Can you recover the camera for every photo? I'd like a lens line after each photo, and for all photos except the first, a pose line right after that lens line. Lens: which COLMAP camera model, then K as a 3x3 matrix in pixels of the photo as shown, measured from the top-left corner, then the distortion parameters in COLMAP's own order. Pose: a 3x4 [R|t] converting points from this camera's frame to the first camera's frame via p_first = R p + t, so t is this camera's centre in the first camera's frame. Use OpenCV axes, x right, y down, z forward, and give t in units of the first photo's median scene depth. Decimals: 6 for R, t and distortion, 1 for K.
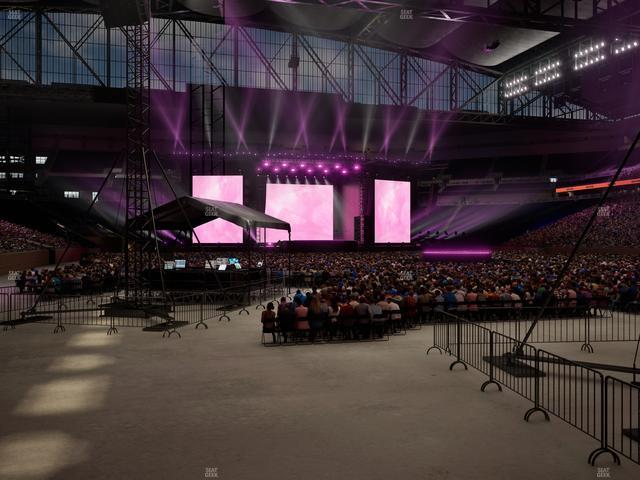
lens RADIAL K [[599.4, 0, 320.2], [0, 599.4, 240.4], [0, 0, 1]] dist [0.002946, 0.000000]
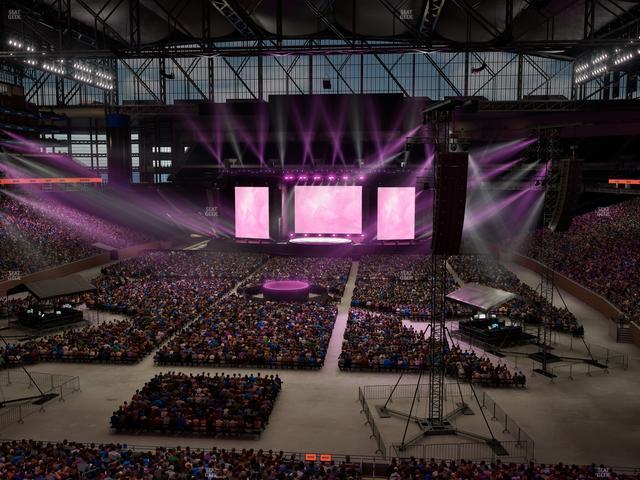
lens RADIAL K [[599.4, 0, 319.1], [0, 599.4, 239.7], [0, 0, 1]] dist [0.002946, 0.000000]
pose [[0.931291, 0.039267, -0.362154, 0.342313], [-0.000489, 0.994307, 0.106552, -0.102154], [0.364276, -0.099053, 0.926008, -0.131597]]
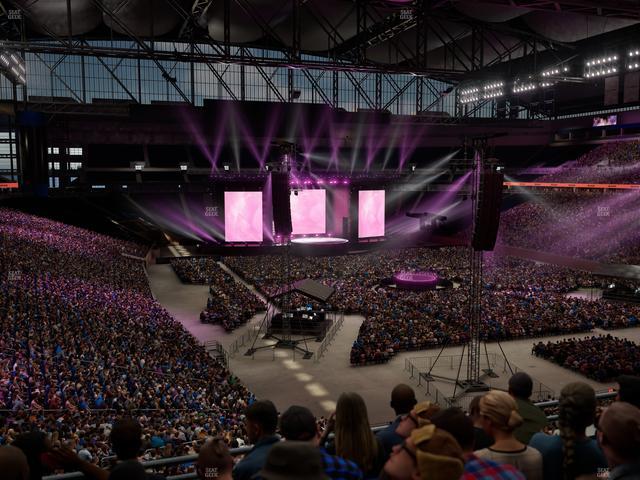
lens RADIAL K [[599.4, 0, 319.2], [0, 599.4, 240.2], [0, 0, 1]] dist [0.002946, 0.000000]
pose [[0.998493, -0.006004, 0.054553, -0.057554], [0.000116, 0.994226, 0.107304, -0.110497], [-0.054882, -0.107136, 0.992728, -0.272296]]
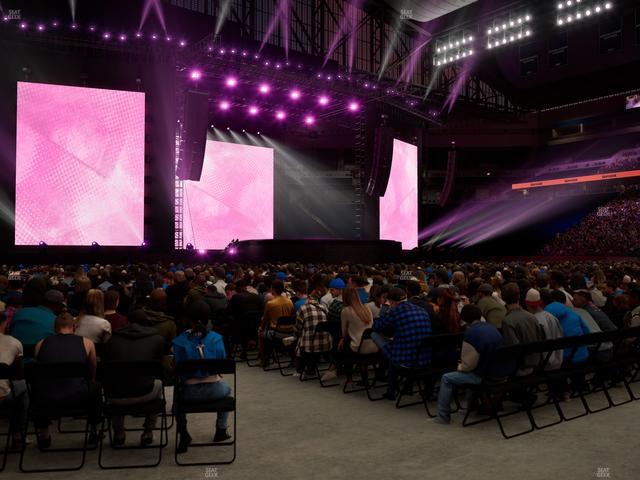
lens RADIAL K [[599.4, 0, 320.3], [0, 599.4, 239.8], [0, 0, 1]] dist [0.002946, 0.000000]
pose [[0.930157, 0.011088, 0.366995, -0.130268], [0.000712, 0.999488, -0.032001, 0.010687], [-0.367161, 0.030027, 0.929672, 0.418598]]
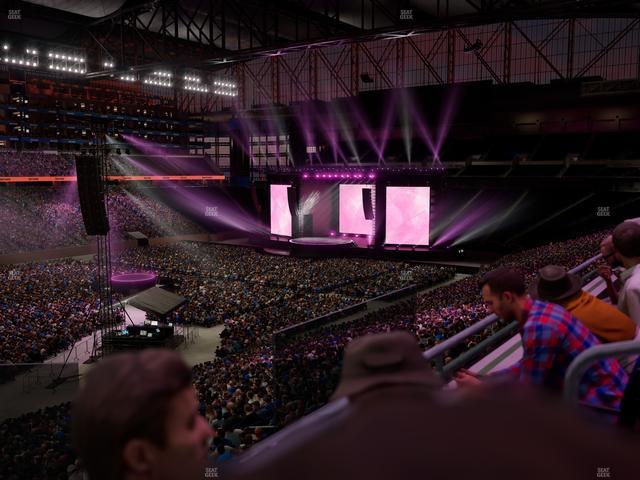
lens RADIAL K [[599.4, 0, 319.8], [0, 599.4, 241.1], [0, 0, 1]] dist [0.002946, 0.000000]
pose [[0.631788, 0.088343, -0.770090, 0.713068], [-0.001015, 0.993578, 0.113149, -0.103757], [0.775140, -0.070704, 0.627820, 0.166362]]
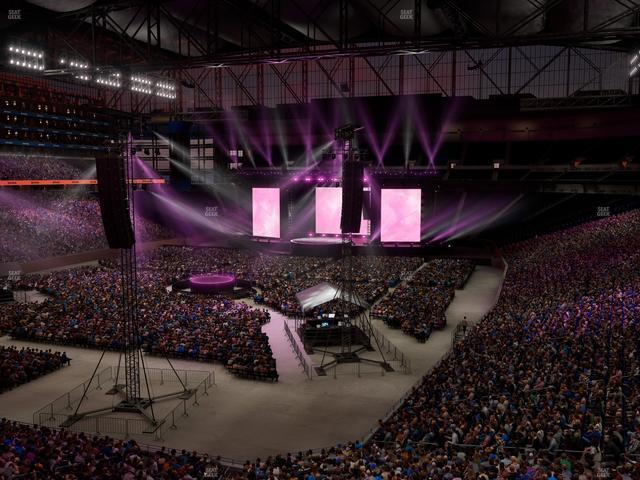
lens RADIAL K [[599.4, 0, 318.9], [0, 599.4, 239.5], [0, 0, 1]] dist [0.002946, 0.000000]
pose [[0.815723, 0.060593, -0.575260, 0.559074], [-0.000840, 0.994621, 0.103574, -0.102348], [0.578442, -0.084004, 0.811387, -0.043594]]
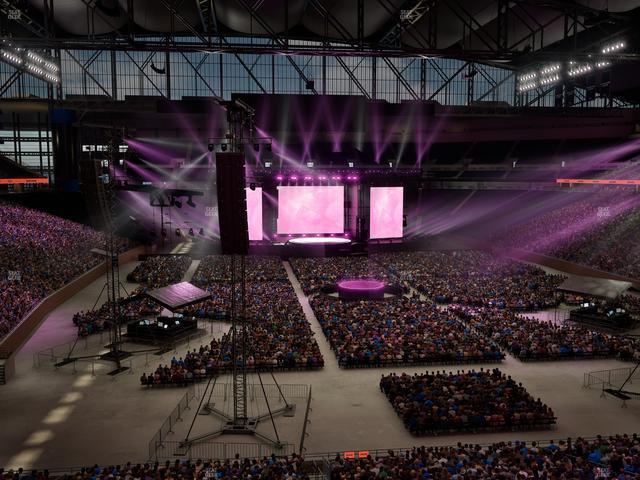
lens RADIAL K [[599.4, 0, 319.3], [0, 599.4, 240.2], [0, 0, 1]] dist [0.002946, 0.000000]
pose [[0.988273, 0.016648, -0.151786, 0.143206], [-0.000349, 0.994282, 0.106786, -0.101960], [0.152696, -0.105481, 0.982628, -0.187940]]
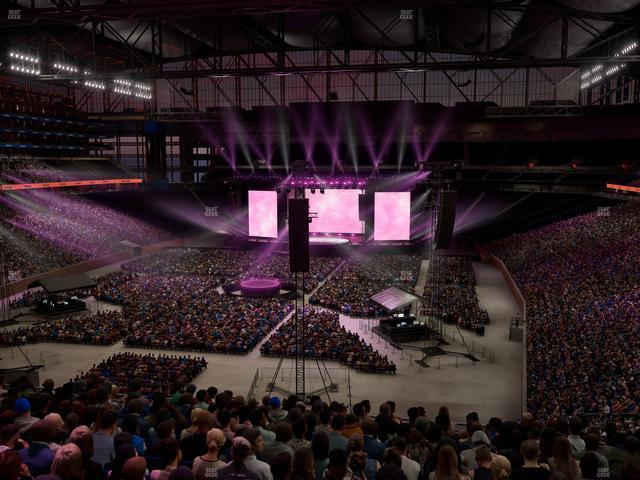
lens RADIAL K [[599.4, 0, 319.0], [0, 599.4, 239.3], [0, 0, 1]] dist [0.002946, 0.000000]
pose [[0.886839, 0.058479, -0.458363, 0.480165], [-0.000502, 0.992081, 0.125602, -0.133836], [0.462078, -0.111158, 0.879845, -0.177431]]
